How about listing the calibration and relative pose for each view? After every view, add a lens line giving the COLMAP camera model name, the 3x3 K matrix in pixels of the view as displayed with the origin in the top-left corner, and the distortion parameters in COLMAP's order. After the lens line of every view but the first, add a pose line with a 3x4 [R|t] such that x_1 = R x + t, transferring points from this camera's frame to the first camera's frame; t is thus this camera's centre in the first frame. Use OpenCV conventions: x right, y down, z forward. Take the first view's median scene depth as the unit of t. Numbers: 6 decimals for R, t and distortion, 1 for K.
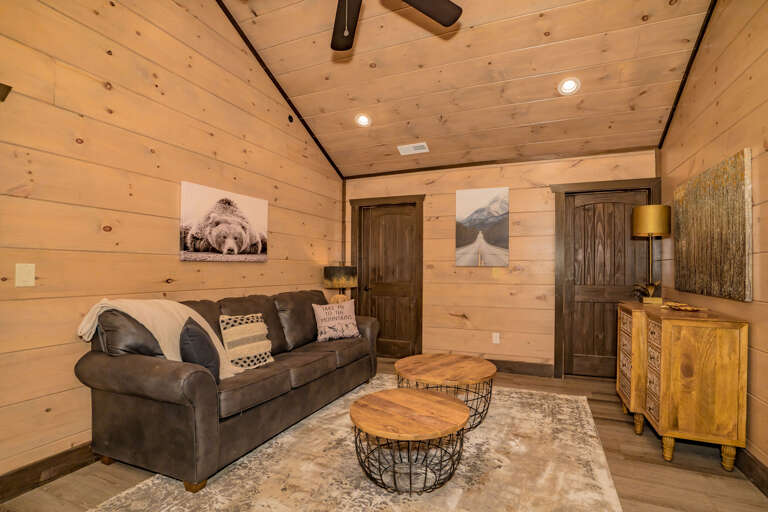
lens RADIAL K [[364.9, 0, 384.1], [0, 364.9, 267.3], [0, 0, 1]] dist [-0.057064, 0.021743]
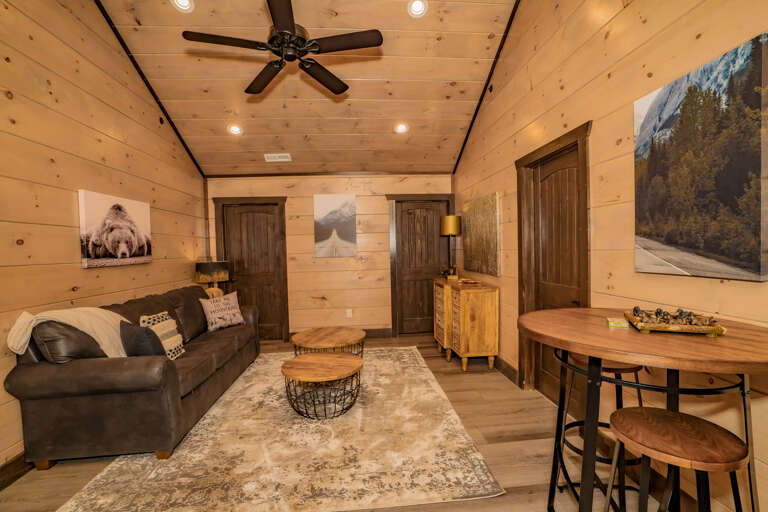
lens RADIAL K [[364.9, 0, 384.1], [0, 364.9, 267.3], [0, 0, 1]] dist [-0.057064, 0.021743]
pose [[0.881225, -0.049638, 0.470083, -0.251650], [0.026358, 0.998084, 0.055982, -0.047932], [-0.471961, -0.036943, 0.880845, -0.255672]]
